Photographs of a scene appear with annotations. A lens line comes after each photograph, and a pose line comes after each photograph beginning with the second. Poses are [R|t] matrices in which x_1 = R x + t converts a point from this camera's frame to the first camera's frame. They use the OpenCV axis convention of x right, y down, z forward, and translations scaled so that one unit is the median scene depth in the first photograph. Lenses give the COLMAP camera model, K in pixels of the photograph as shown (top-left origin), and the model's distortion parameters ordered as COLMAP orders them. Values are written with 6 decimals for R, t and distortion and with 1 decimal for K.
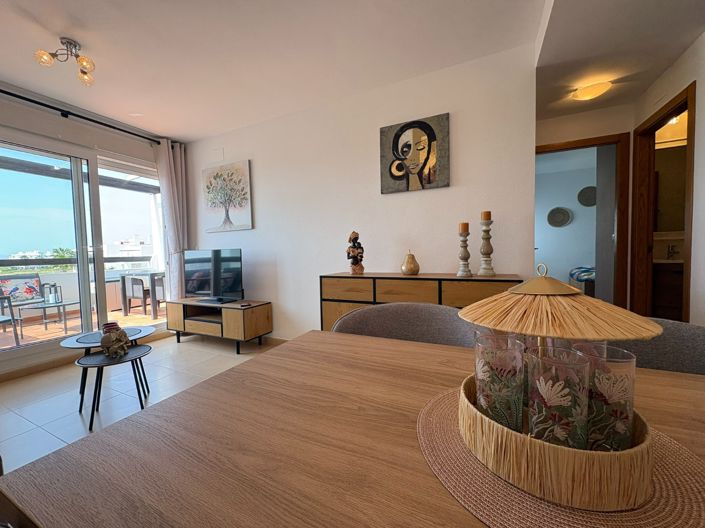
lens RADIAL K [[281.2, 0, 350.5], [0, 281.2, 263.4], [0, 0, 1]] dist [0.001781, -0.000041]
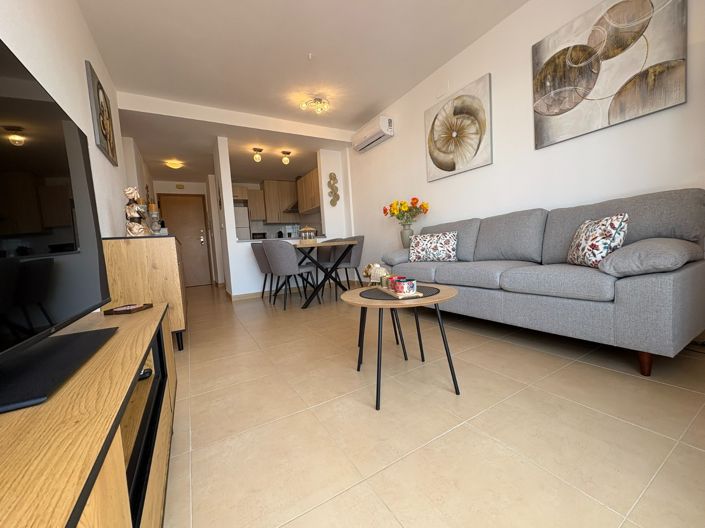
lens RADIAL K [[281.2, 0, 350.4], [0, 281.2, 262.8], [0, 0, 1]] dist [0.001781, -0.000041]
pose [[-0.821637, 0.042692, 0.568410, -0.980077], [0.109393, 0.990465, 0.083736, 0.110086], [-0.559416, 0.130981, -0.818473, 1.367285]]
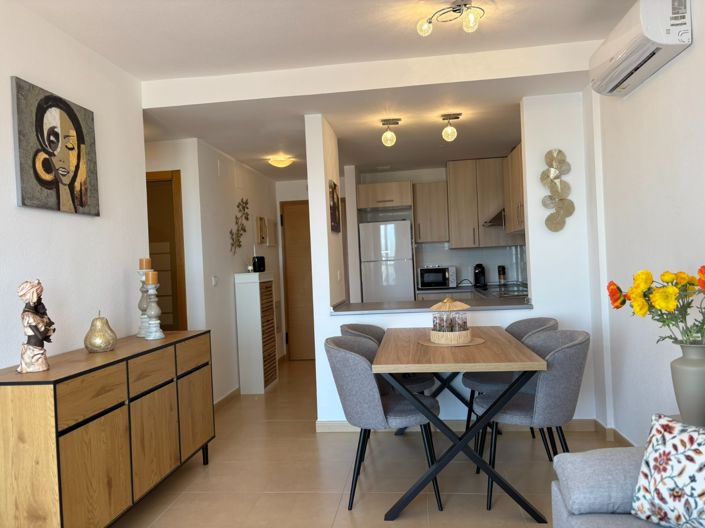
lens RADIAL K [[533.0, 0, 354.7], [0, 533.0, 265.1], [0, 0, 1]] dist [-0.000973, -0.011069]
pose [[-0.321062, 0.035516, 0.946392, -1.019578], [0.095575, 0.995410, -0.004931, -0.083588], [-0.942223, 0.088868, -0.322983, 0.792031]]
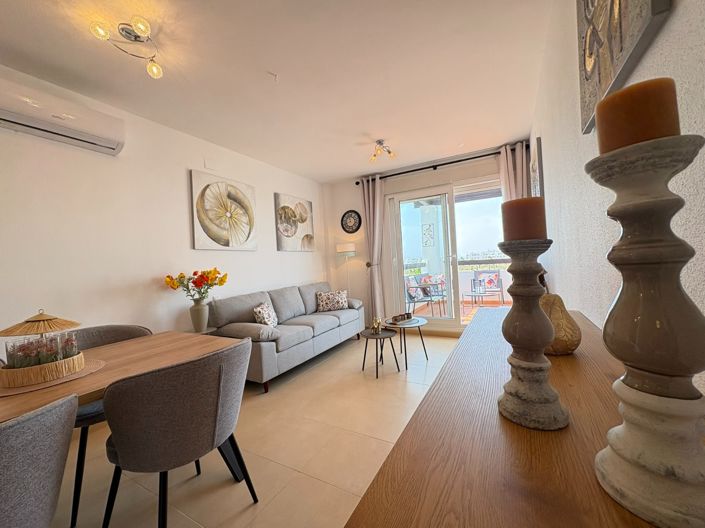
lens RADIAL K [[281.2, 0, 352.3], [0, 281.2, 262.9], [0, 0, 1]] dist [0.001781, -0.000041]
pose [[-0.058949, 0.026012, -0.997922, 0.558704], [0.014083, 0.999583, 0.025223, -0.081115], [0.998162, -0.012566, -0.059291, 0.725093]]
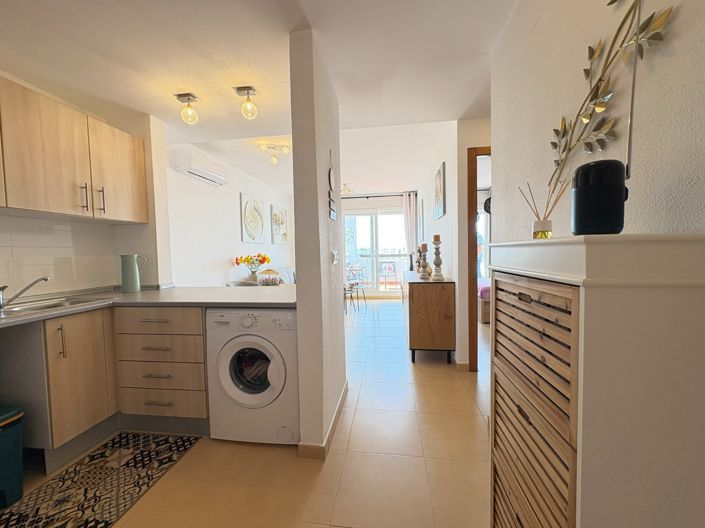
lens RADIAL K [[281.2, 0, 350.8], [0, 281.2, 262.9], [0, 0, 1]] dist [0.001781, -0.000041]
pose [[0.303110, 0.054770, -0.951380, 1.454782], [-0.024832, 0.998462, 0.049569, -0.087266], [0.952632, 0.008600, 0.304004, 0.138251]]
